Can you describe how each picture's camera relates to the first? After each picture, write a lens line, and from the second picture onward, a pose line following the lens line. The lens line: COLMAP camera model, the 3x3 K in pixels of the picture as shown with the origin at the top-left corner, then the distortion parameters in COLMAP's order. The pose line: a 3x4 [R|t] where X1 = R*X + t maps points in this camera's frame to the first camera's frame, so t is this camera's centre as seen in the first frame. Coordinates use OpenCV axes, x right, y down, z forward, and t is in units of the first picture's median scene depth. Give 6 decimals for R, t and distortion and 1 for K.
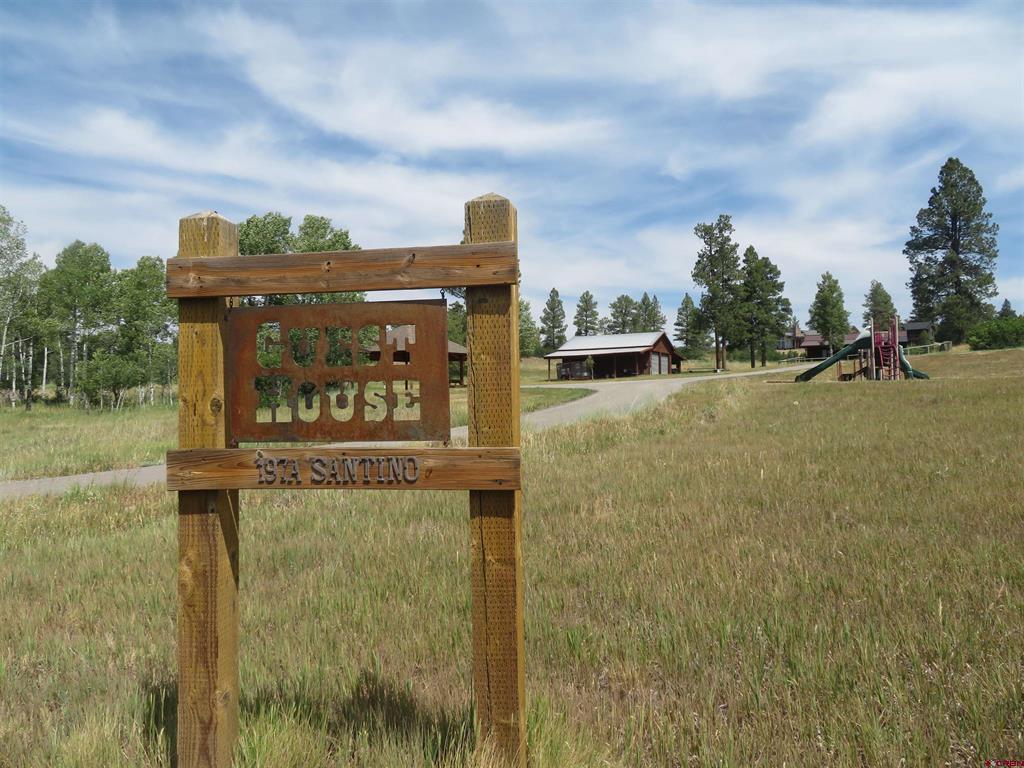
lens RADIAL K [[731.1, 0, 513.4], [0, 731.1, 389.3], [0, 0, 1]] dist [-0.012784, 0.002096]
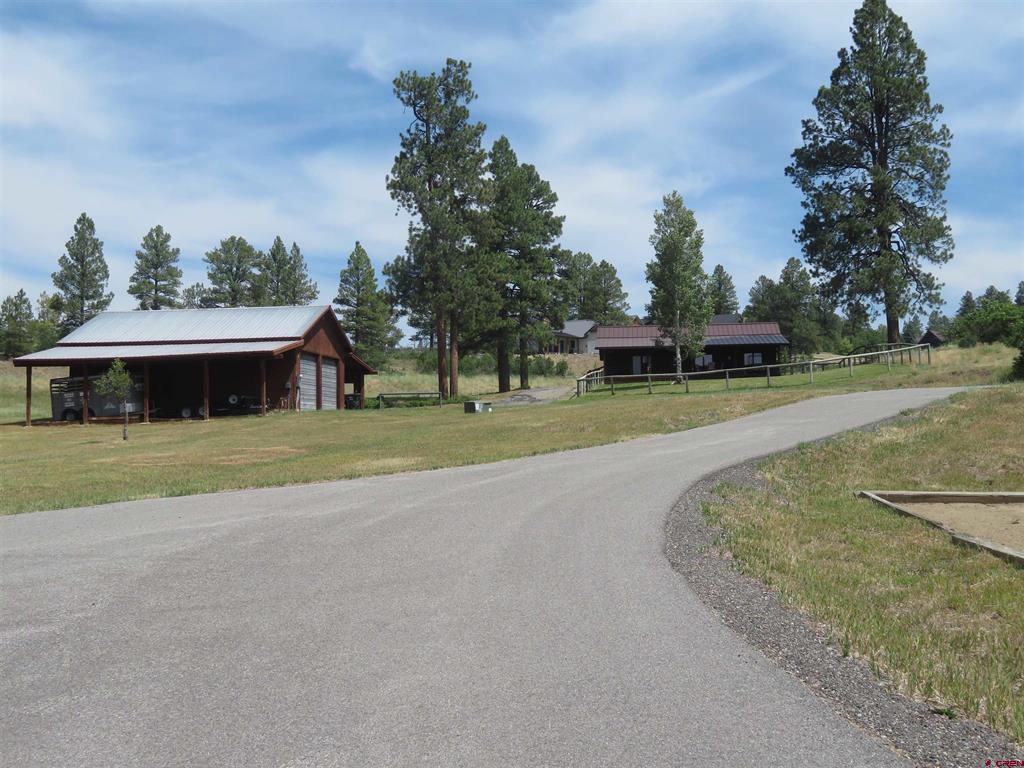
lens RADIAL K [[1126.7, 0, 512.4], [0, 1126.7, 380.3], [0, 0, 1]] dist [-0.043869, 0.015416]
pose [[0.924633, 0.011736, 0.380678, 0.054925], [-0.001168, 0.999608, -0.027980, -0.016866], [-0.380857, 0.025427, 0.924284, 0.341724]]
